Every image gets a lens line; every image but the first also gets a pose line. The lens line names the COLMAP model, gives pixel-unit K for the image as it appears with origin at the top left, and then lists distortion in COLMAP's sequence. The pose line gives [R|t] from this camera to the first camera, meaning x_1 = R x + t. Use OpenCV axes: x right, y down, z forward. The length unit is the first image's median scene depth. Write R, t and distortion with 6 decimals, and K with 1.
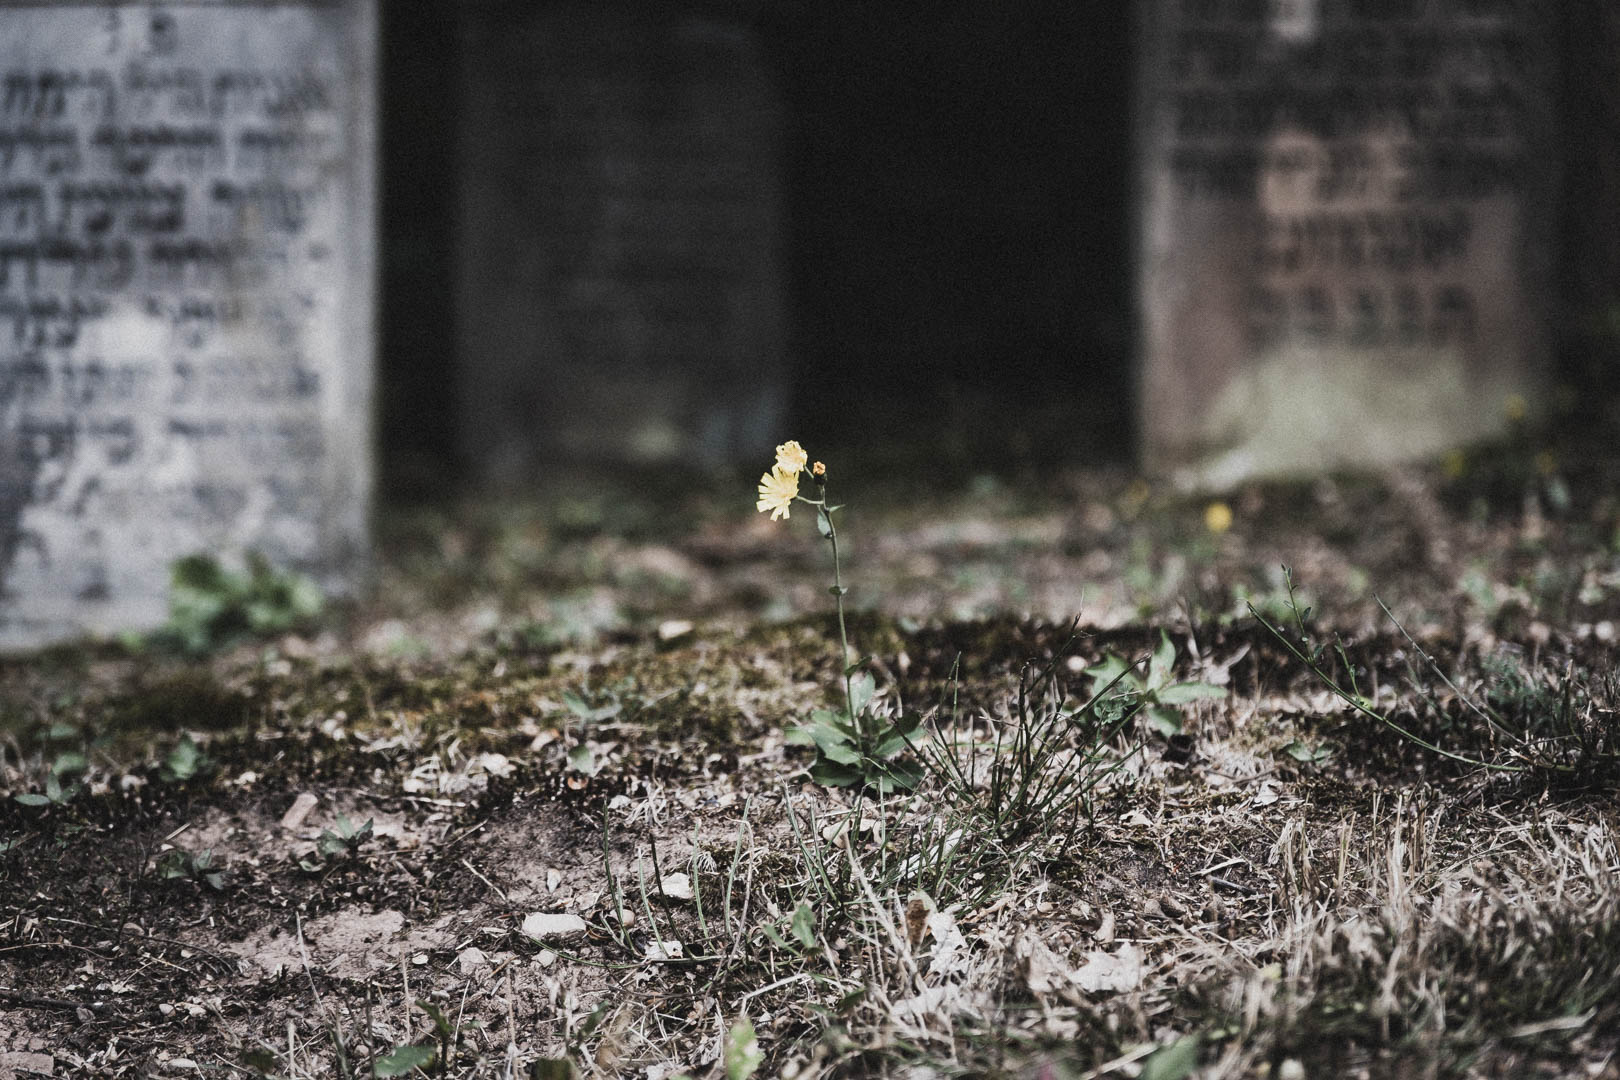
lens RADIAL K [[4900.8, 0, 810.0], [0, 4900.8, 540.6], [0, 0, 1]] dist [-0.239004, 0.000000]
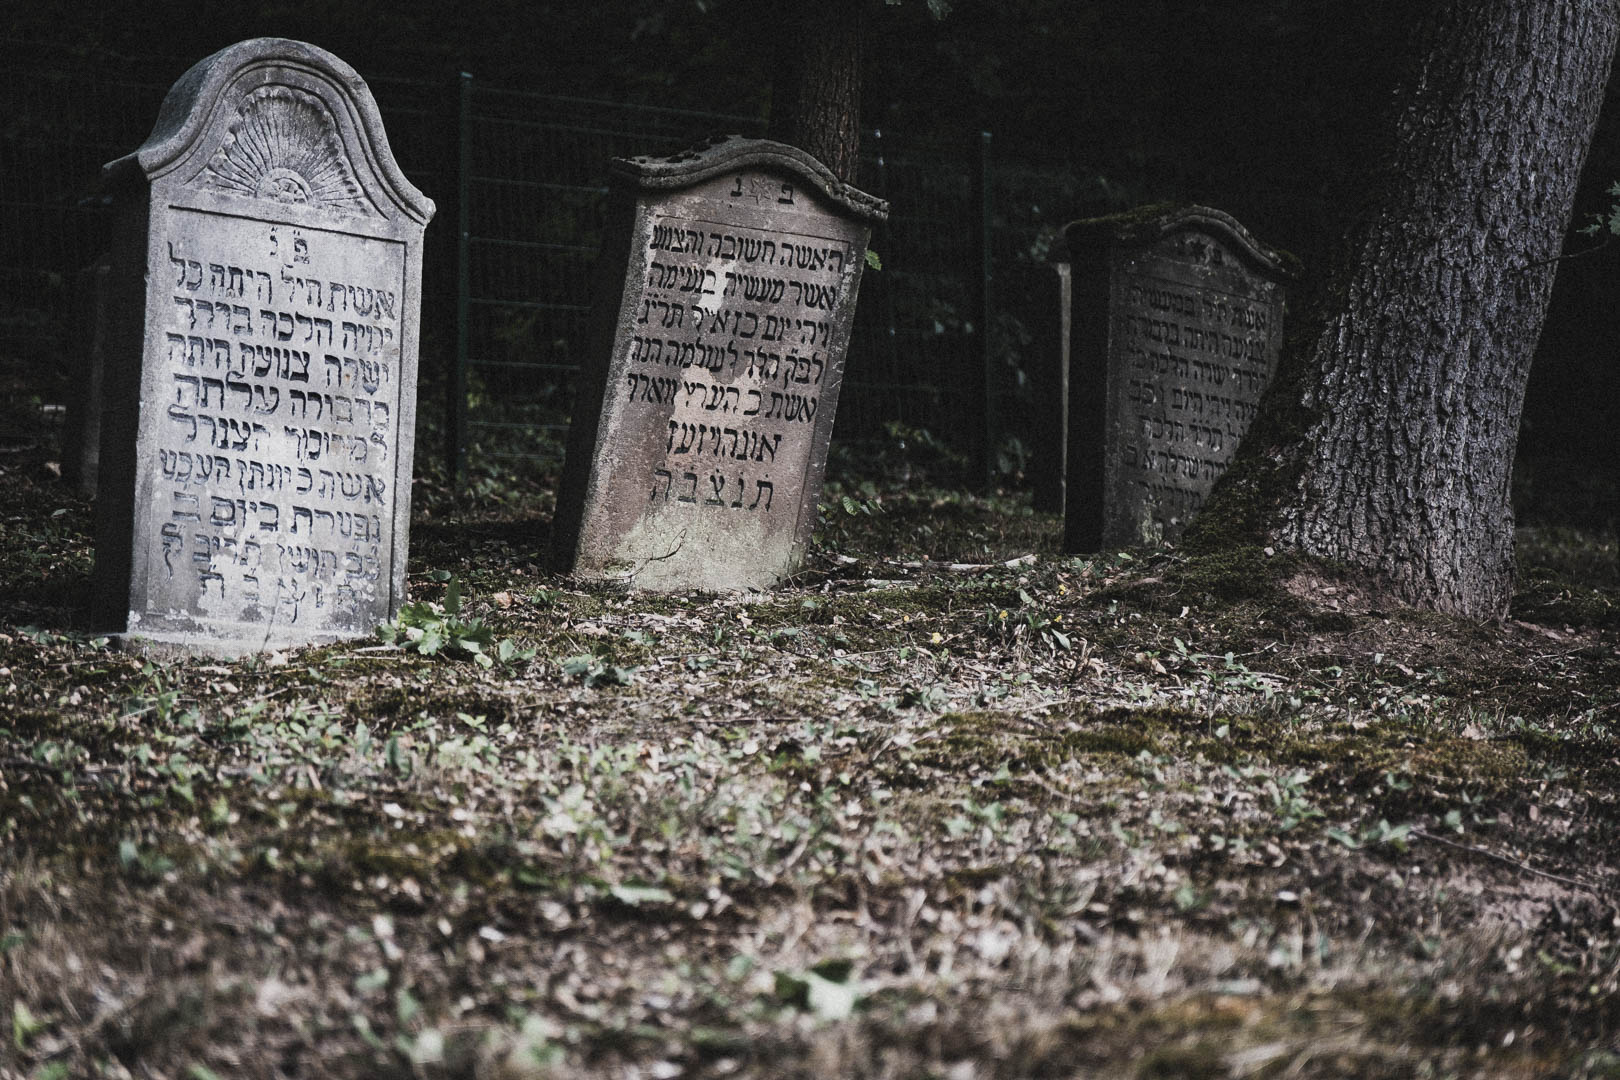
lens RADIAL K [[4900.8, 0, 810.1], [0, 4900.8, 539.6], [0, 0, 1]] dist [-0.239004, 0.000000]
pose [[0.788132, 0.096155, 0.607949, -0.928522], [-0.101616, 0.994495, -0.025559, 0.008750], [-0.607060, -0.041633, 0.793565, -0.310047]]
